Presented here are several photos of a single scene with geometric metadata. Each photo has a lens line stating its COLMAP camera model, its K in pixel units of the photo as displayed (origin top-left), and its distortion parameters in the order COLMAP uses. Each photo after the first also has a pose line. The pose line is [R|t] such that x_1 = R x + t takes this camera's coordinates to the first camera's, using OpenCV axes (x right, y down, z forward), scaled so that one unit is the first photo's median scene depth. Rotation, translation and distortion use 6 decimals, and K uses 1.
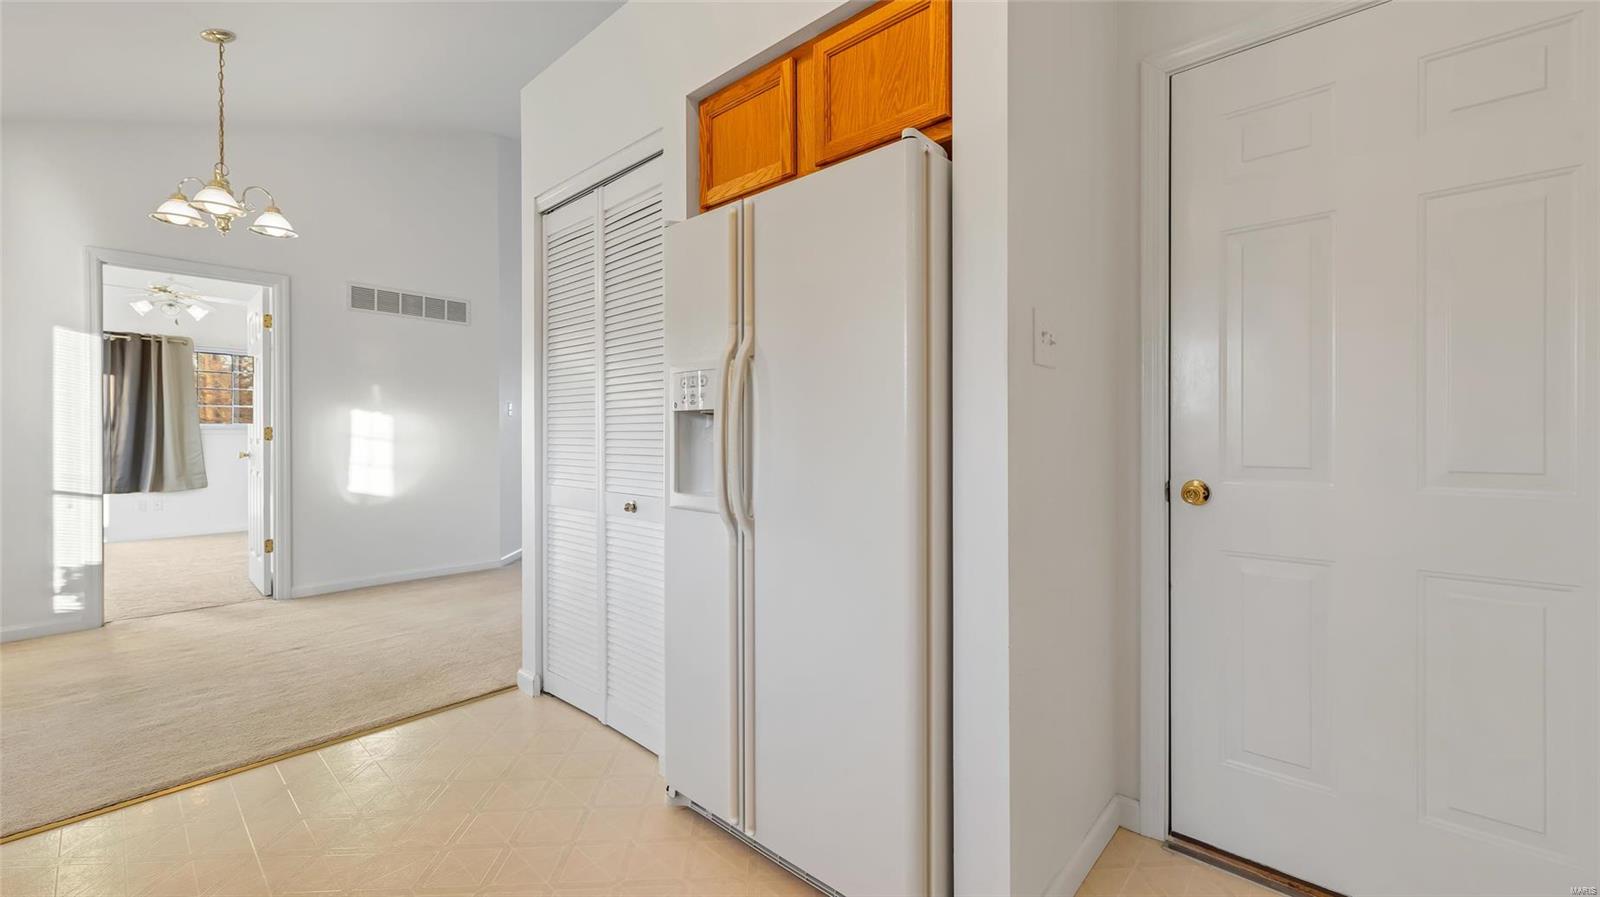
lens RADIAL K [[618.5, 0, 803.2], [0, 618.5, 439.6], [0, 0, 1]] dist [-0.000492, 0.000125]
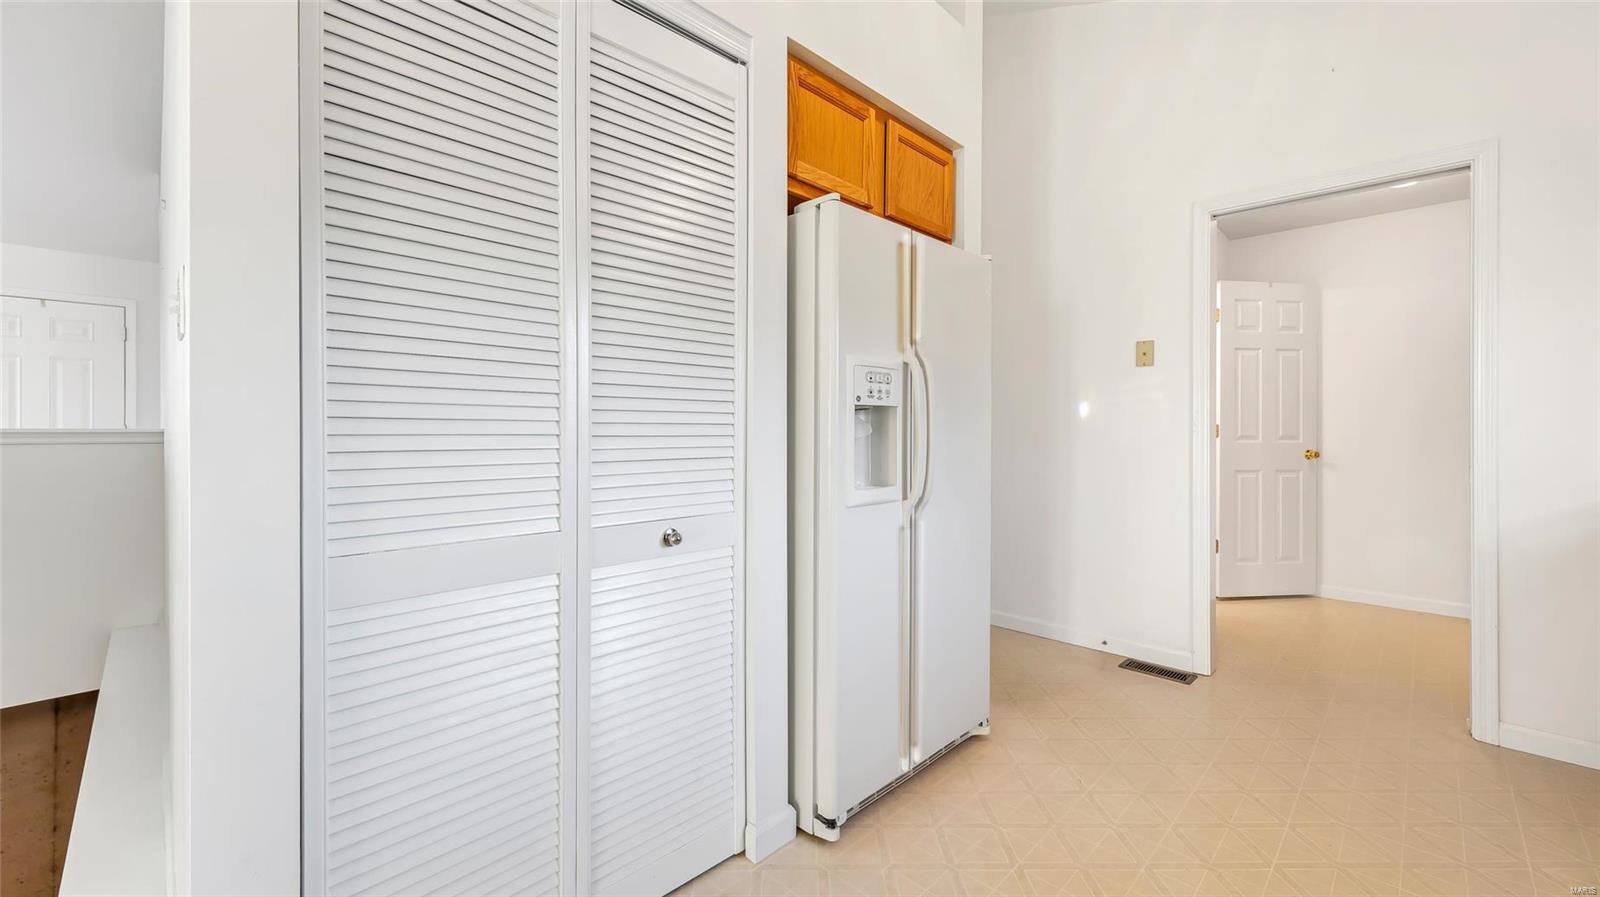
lens RADIAL K [[630.9, 0, 803.9], [0, 630.9, 431.7], [0, 0, 1]] dist [0.001927, 0.000032]
pose [[0.051629, -0.001887, 0.998665, -1.183459], [0.004092, 0.999990, 0.001678, -0.006567], [-0.998658, 0.004000, 0.051636, 1.034286]]
